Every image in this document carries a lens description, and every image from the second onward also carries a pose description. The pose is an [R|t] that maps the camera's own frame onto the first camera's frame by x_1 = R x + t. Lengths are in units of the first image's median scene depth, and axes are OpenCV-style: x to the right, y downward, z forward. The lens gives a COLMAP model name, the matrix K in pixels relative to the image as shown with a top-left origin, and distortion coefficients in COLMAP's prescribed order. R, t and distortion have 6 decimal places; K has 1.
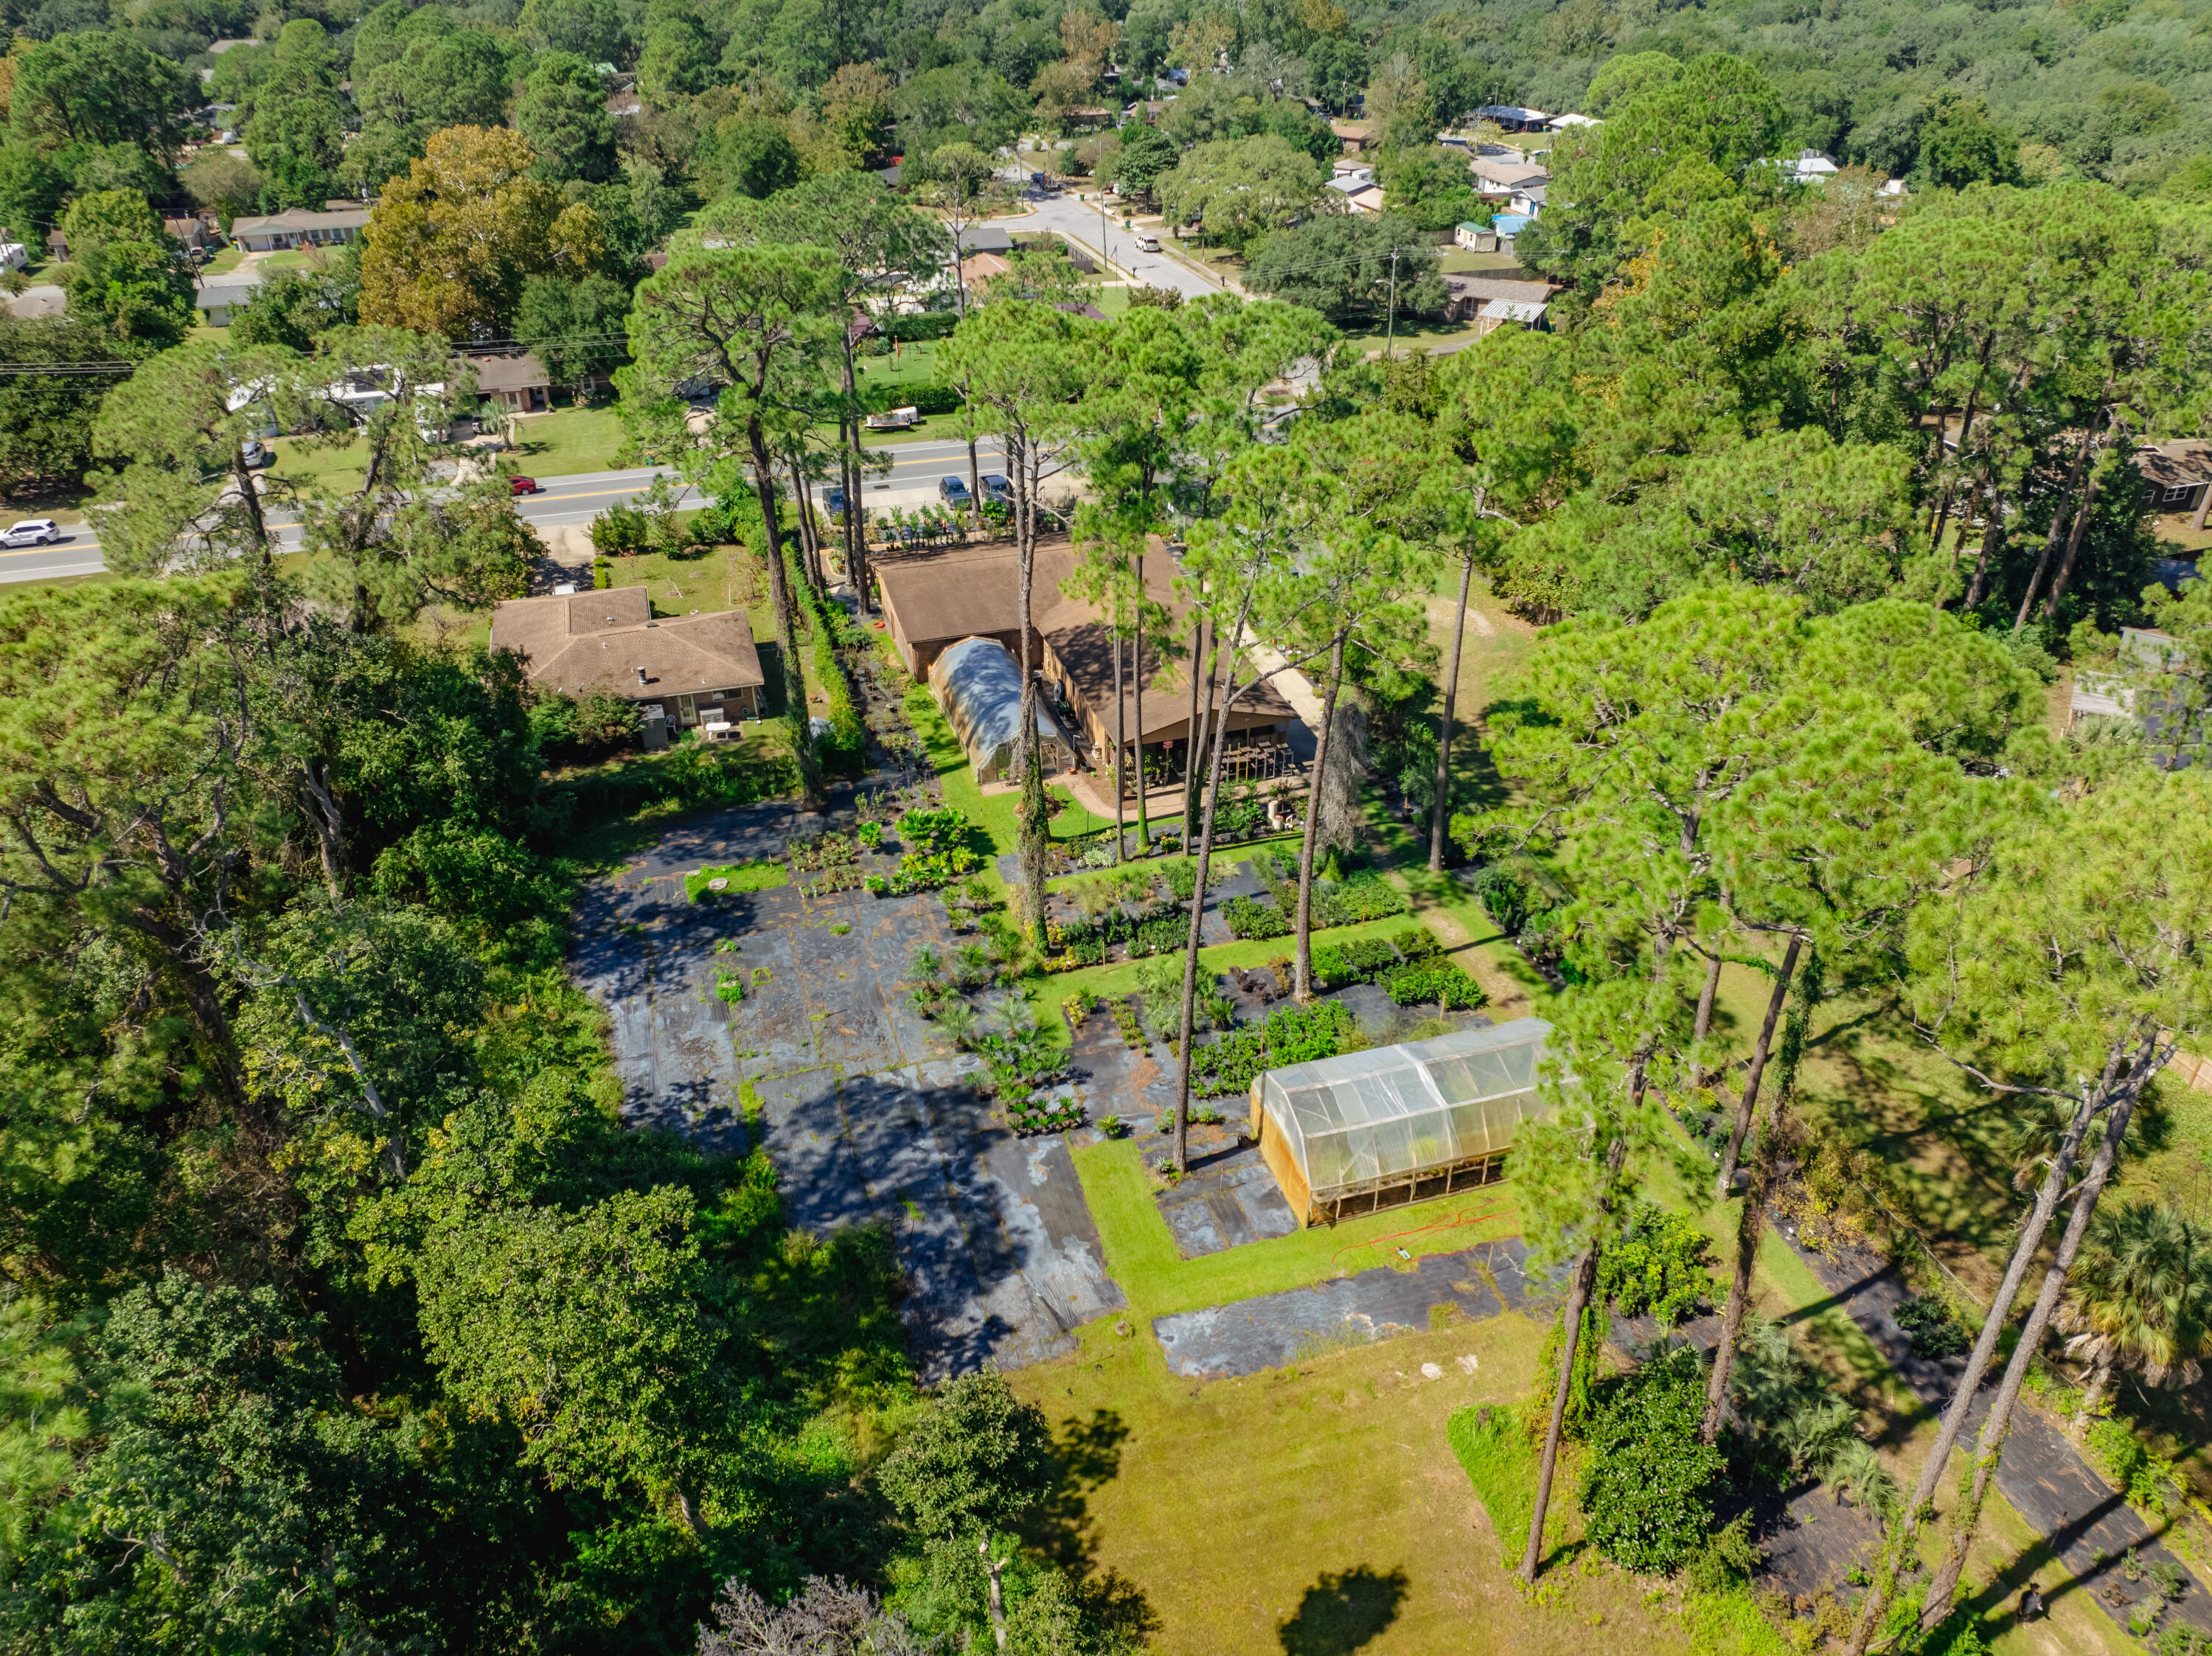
lens RADIAL K [[1550.9, 0, 1106.0], [0, 1550.9, 828.0], [0, 0, 1]] dist [-0.042402, 0.010361]
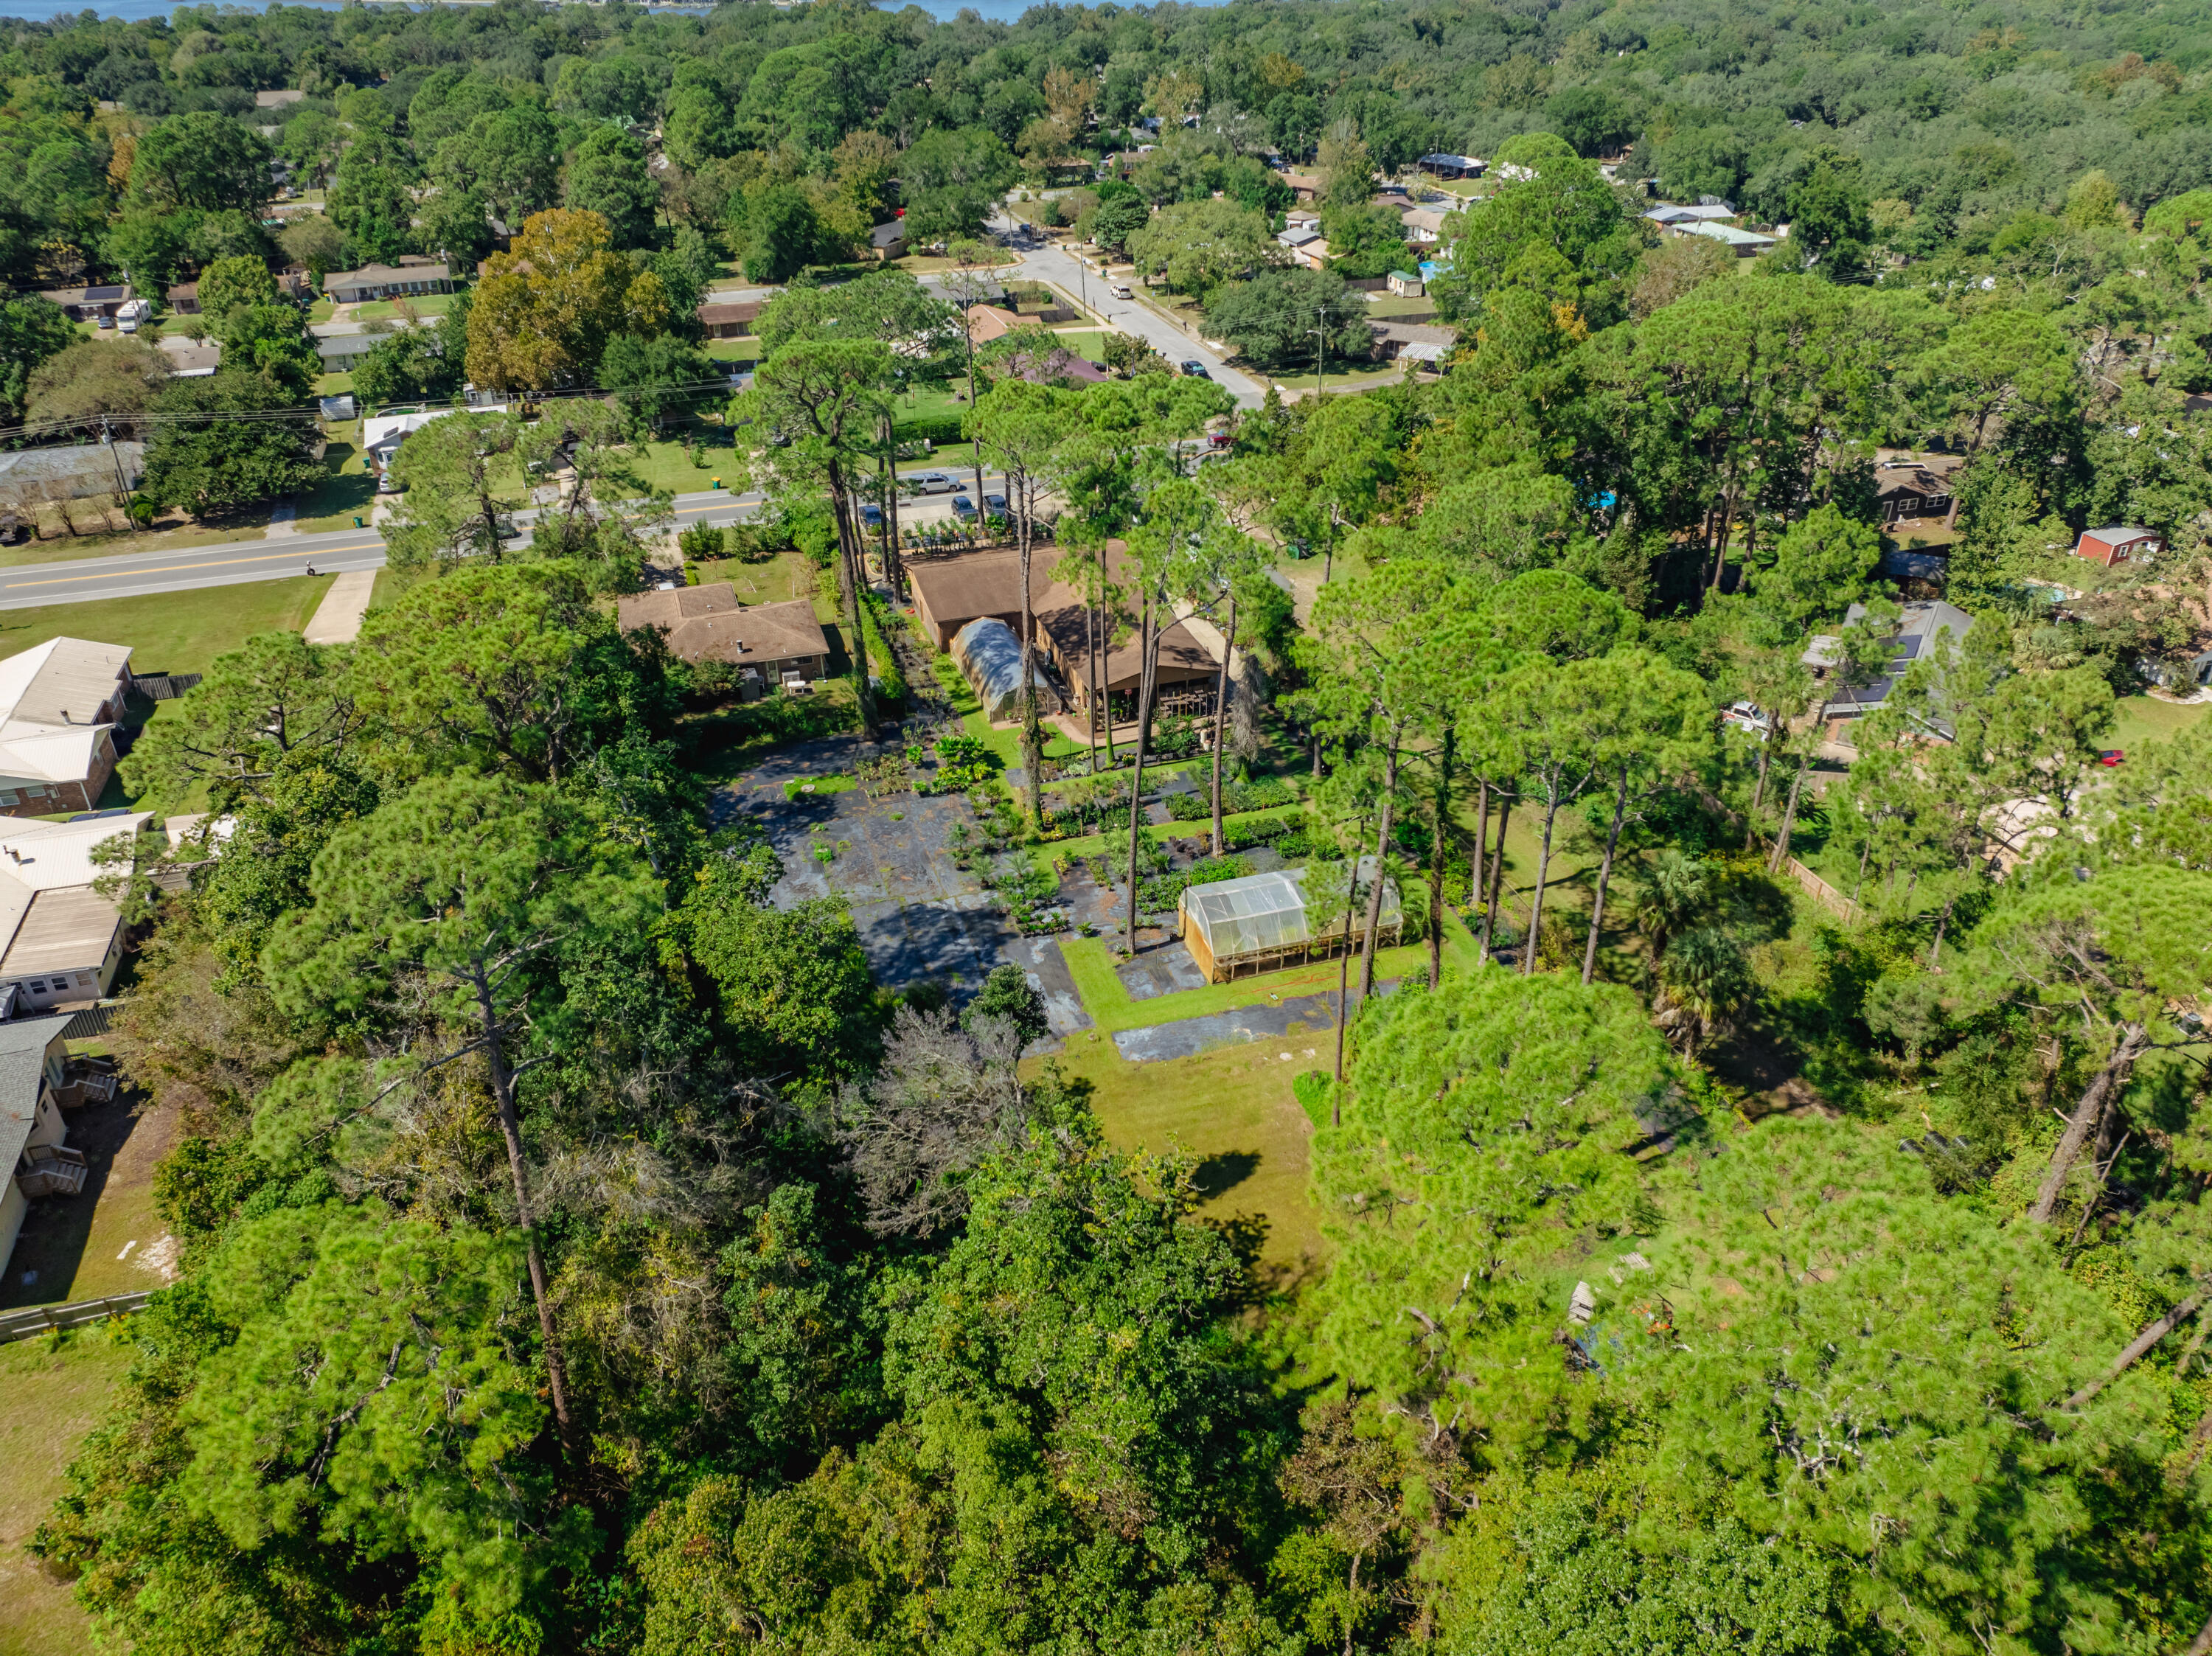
lens RADIAL K [[1550.6, 0, 1106.0], [0, 1550.6, 828.0], [0, 0, 1]] dist [-0.035829, -0.008159]
pose [[0.999935, -0.009273, 0.006667, 0.009344], [0.009327, 0.999925, -0.007996, 0.072193], [-0.006592, 0.008058, 0.999946, -0.346138]]
